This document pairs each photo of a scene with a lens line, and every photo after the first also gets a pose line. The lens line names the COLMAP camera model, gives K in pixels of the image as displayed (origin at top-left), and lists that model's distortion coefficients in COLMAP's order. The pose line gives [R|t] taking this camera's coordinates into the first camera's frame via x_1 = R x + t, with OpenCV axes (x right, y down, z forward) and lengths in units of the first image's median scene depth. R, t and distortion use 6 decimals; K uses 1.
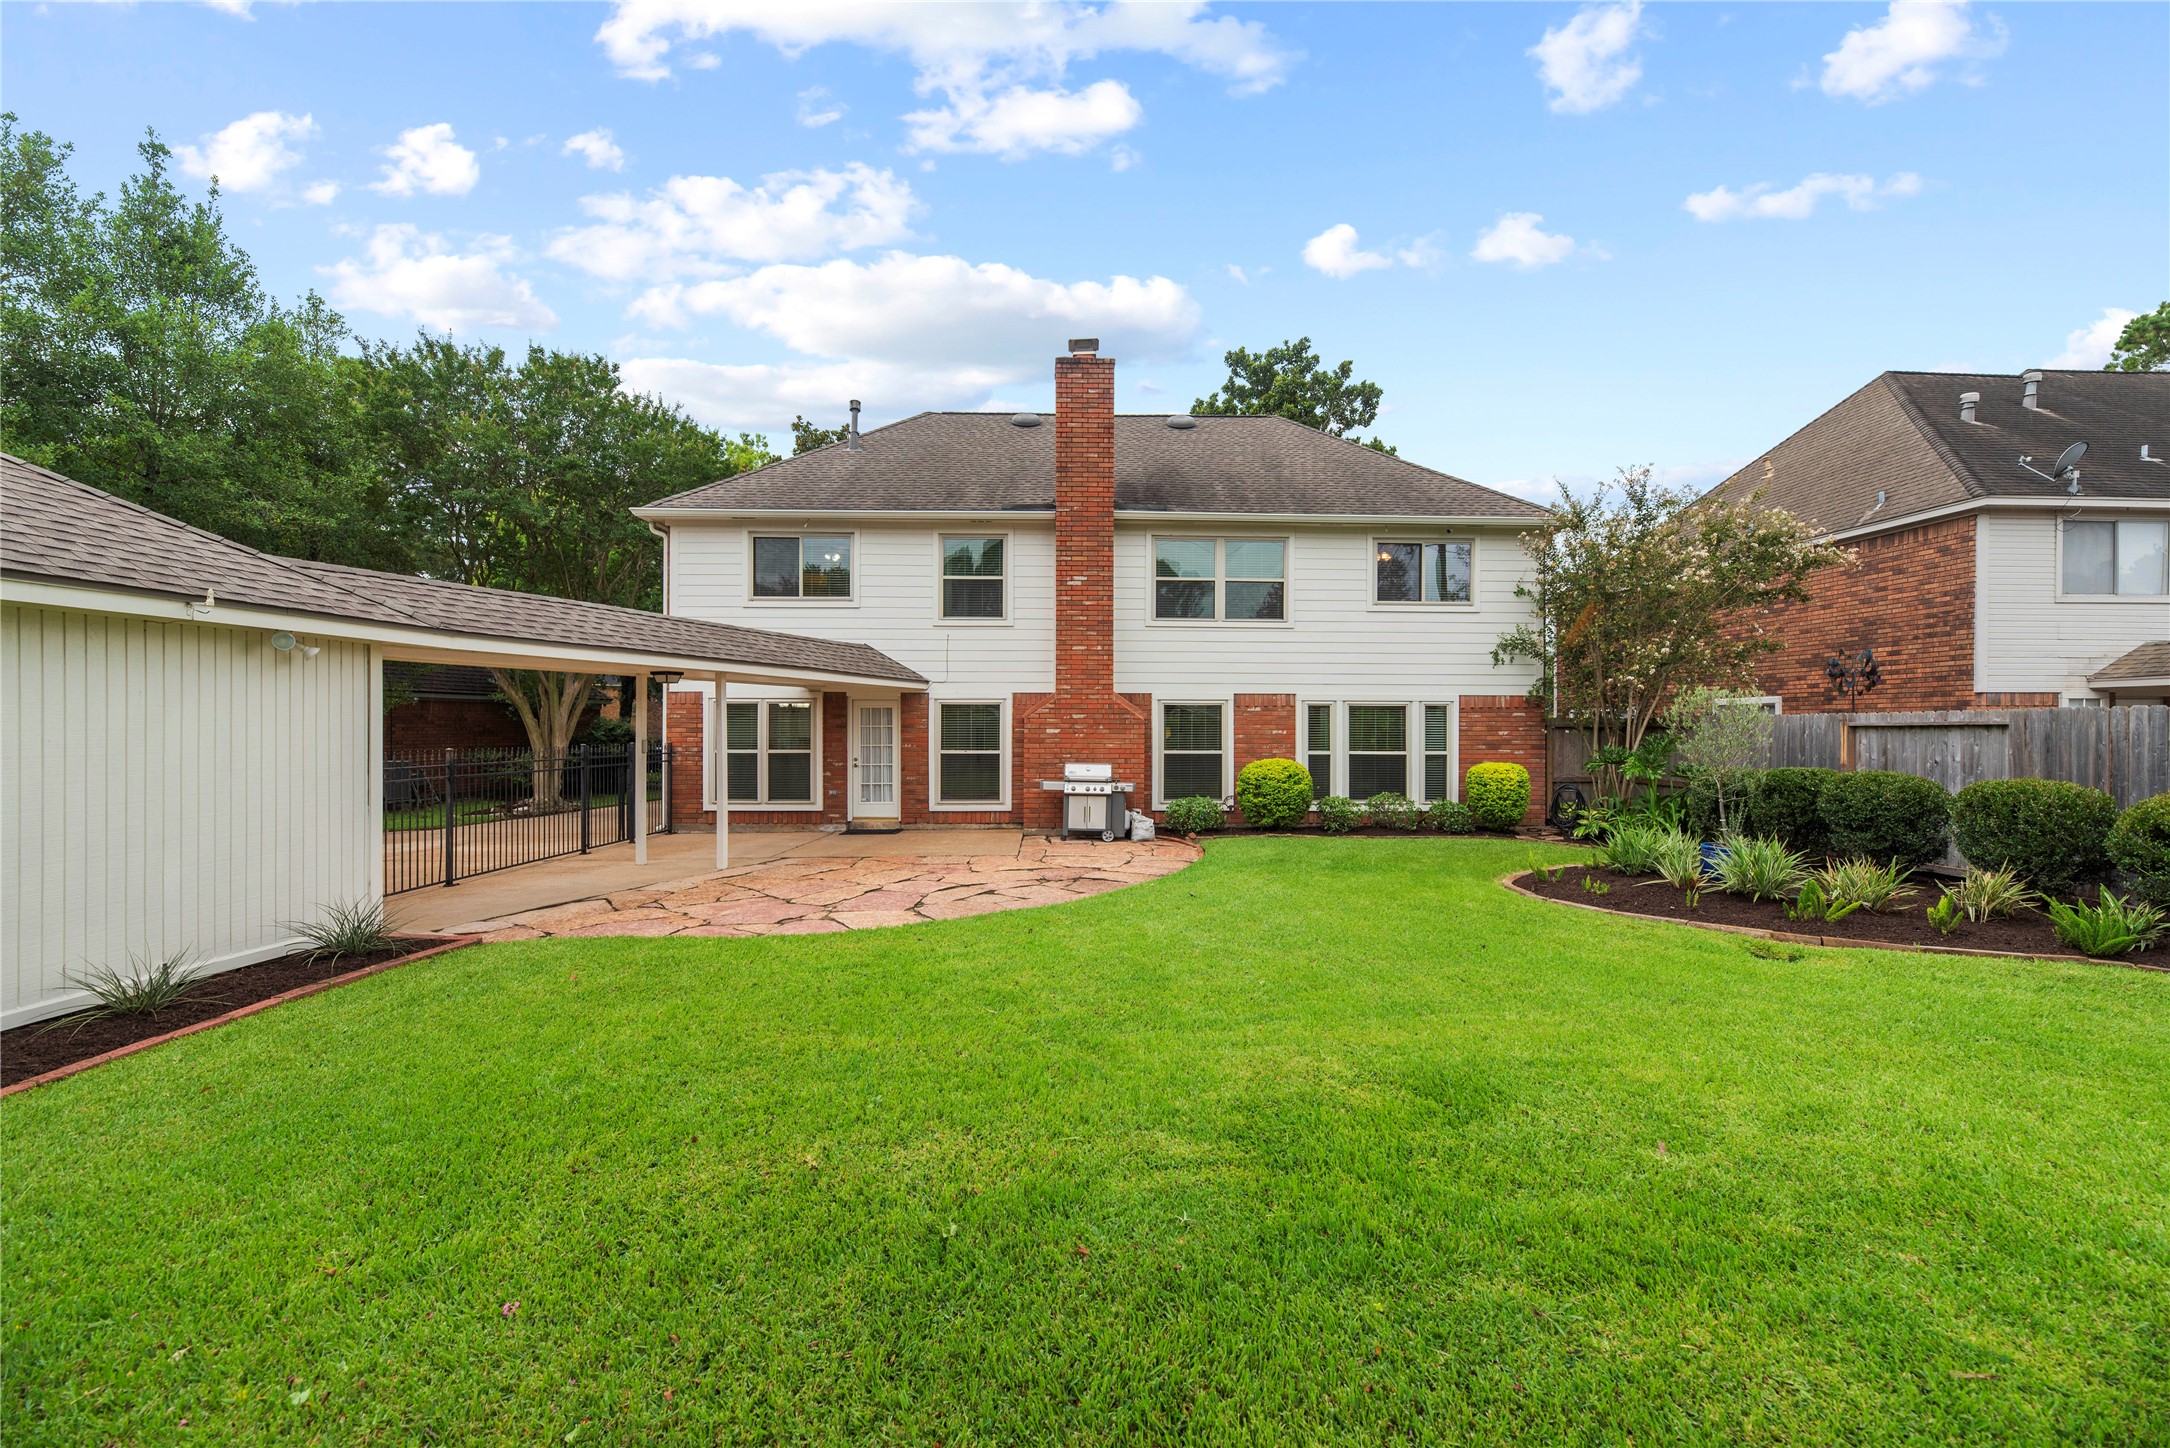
lens RADIAL K [[874.6, 0, 1088.5], [0, 874.6, 726.1], [0, 0, 1]] dist [0.004463, 0.000081]
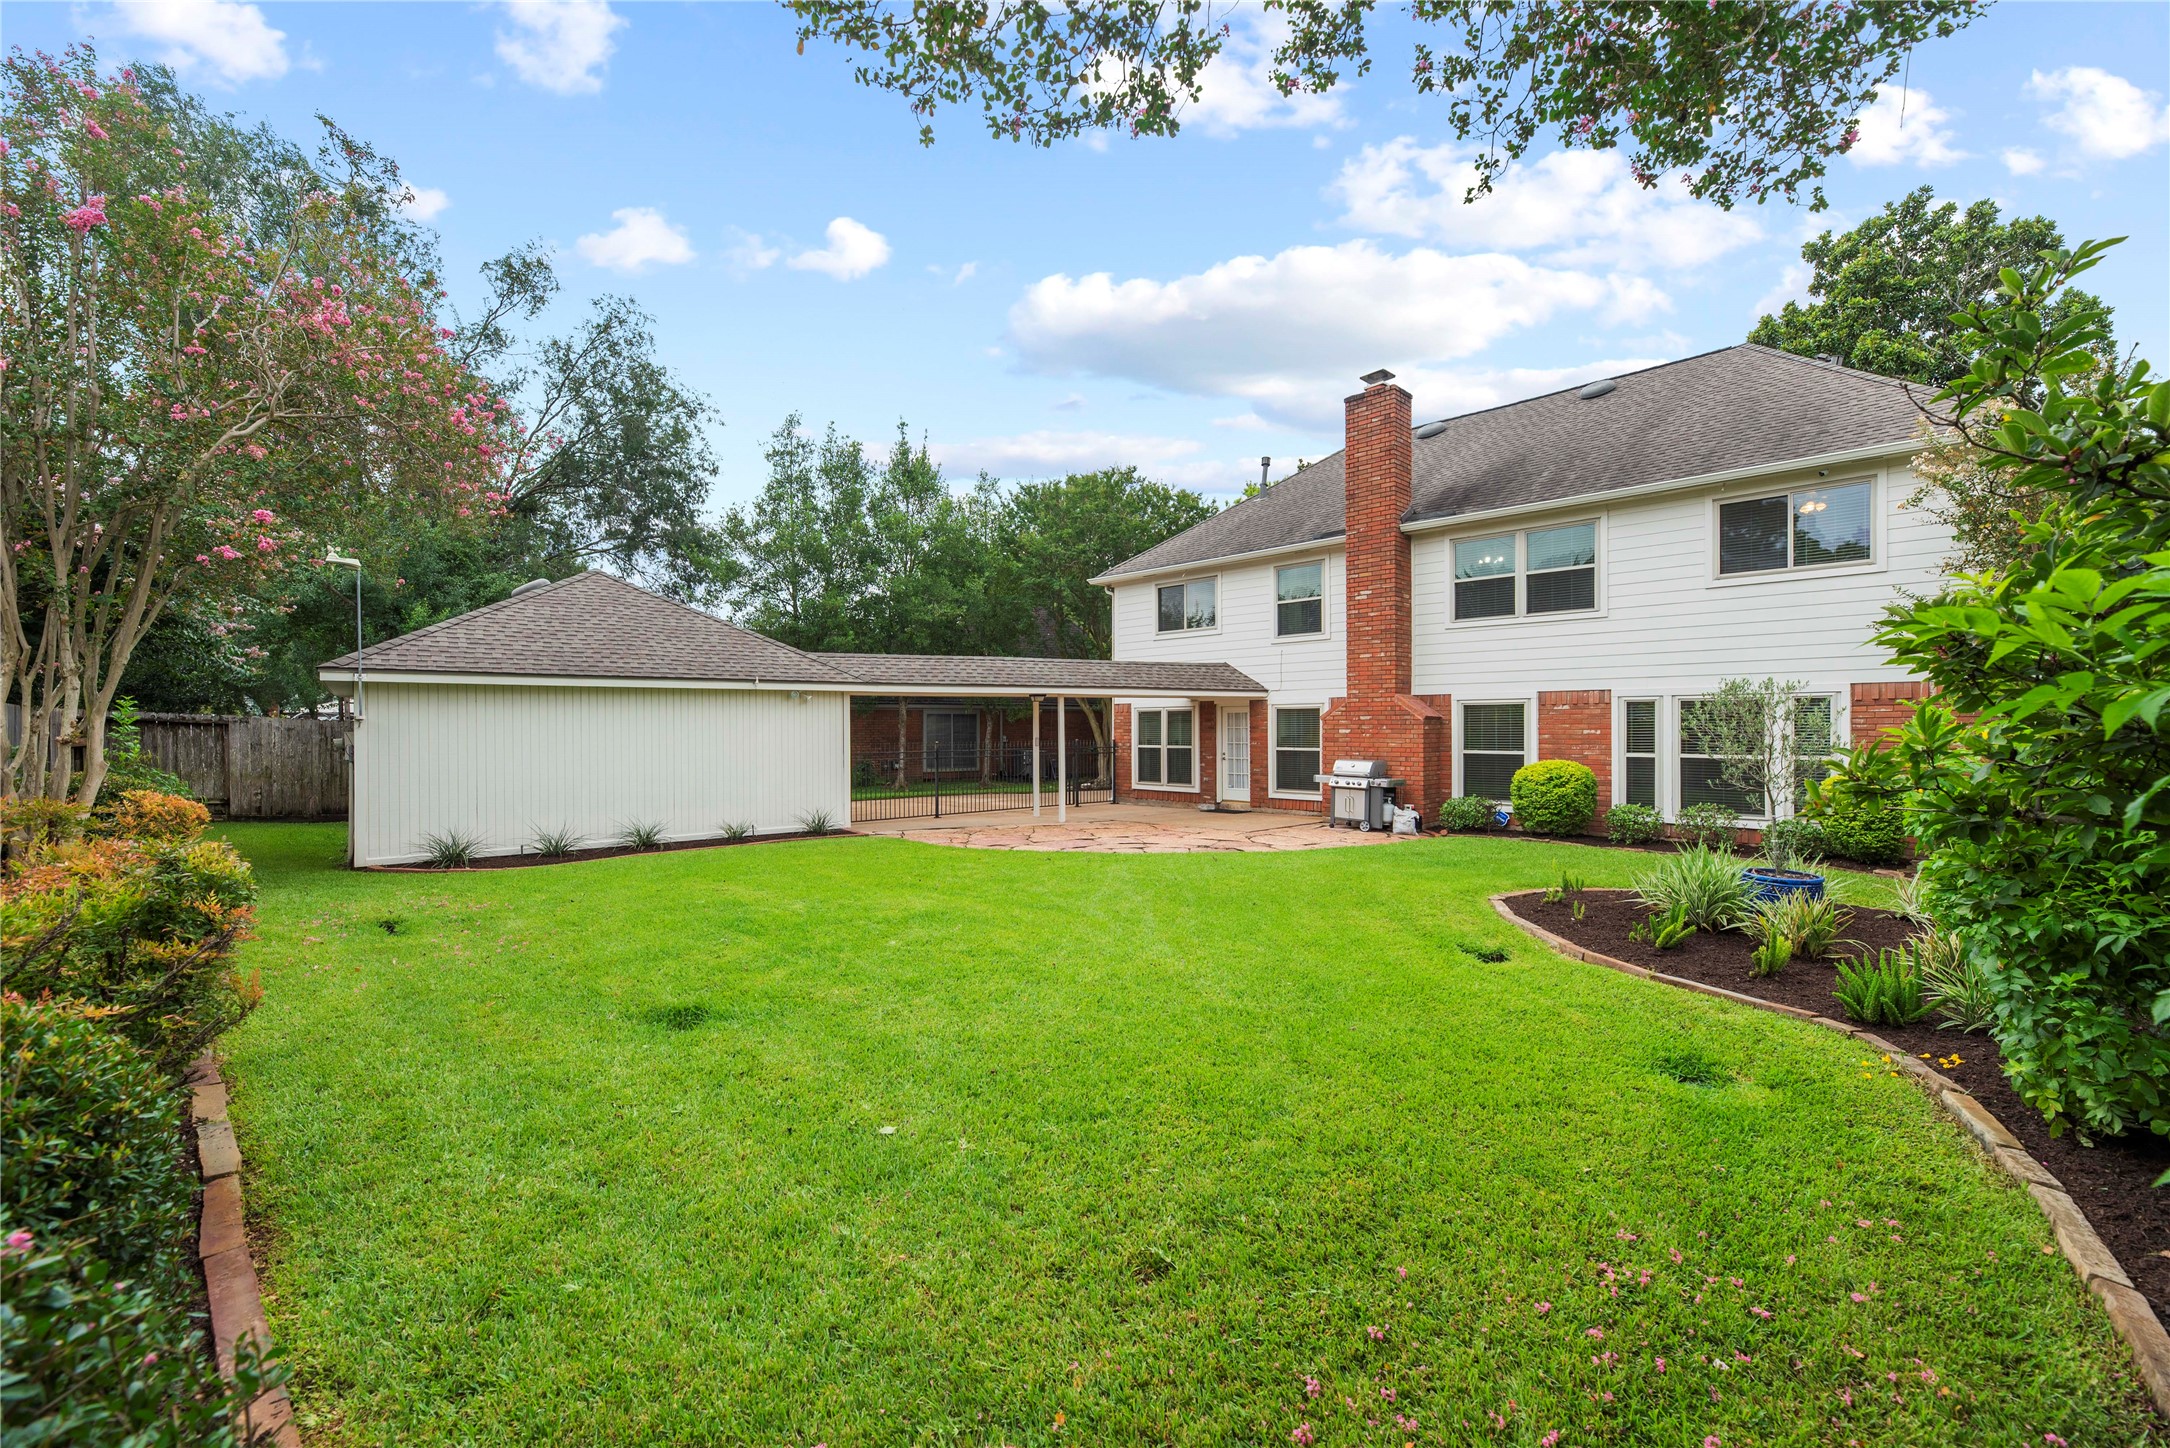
lens RADIAL K [[874.6, 0, 1077.7], [0, 874.6, 725.1], [0, 0, 1]] dist [0.004463, 0.000081]
pose [[0.685309, -0.006303, -0.728225, 0.518447], [0.006605, 0.999975, -0.002438, -0.001592], [0.728223, -0.003139, 0.685333, -0.019116]]
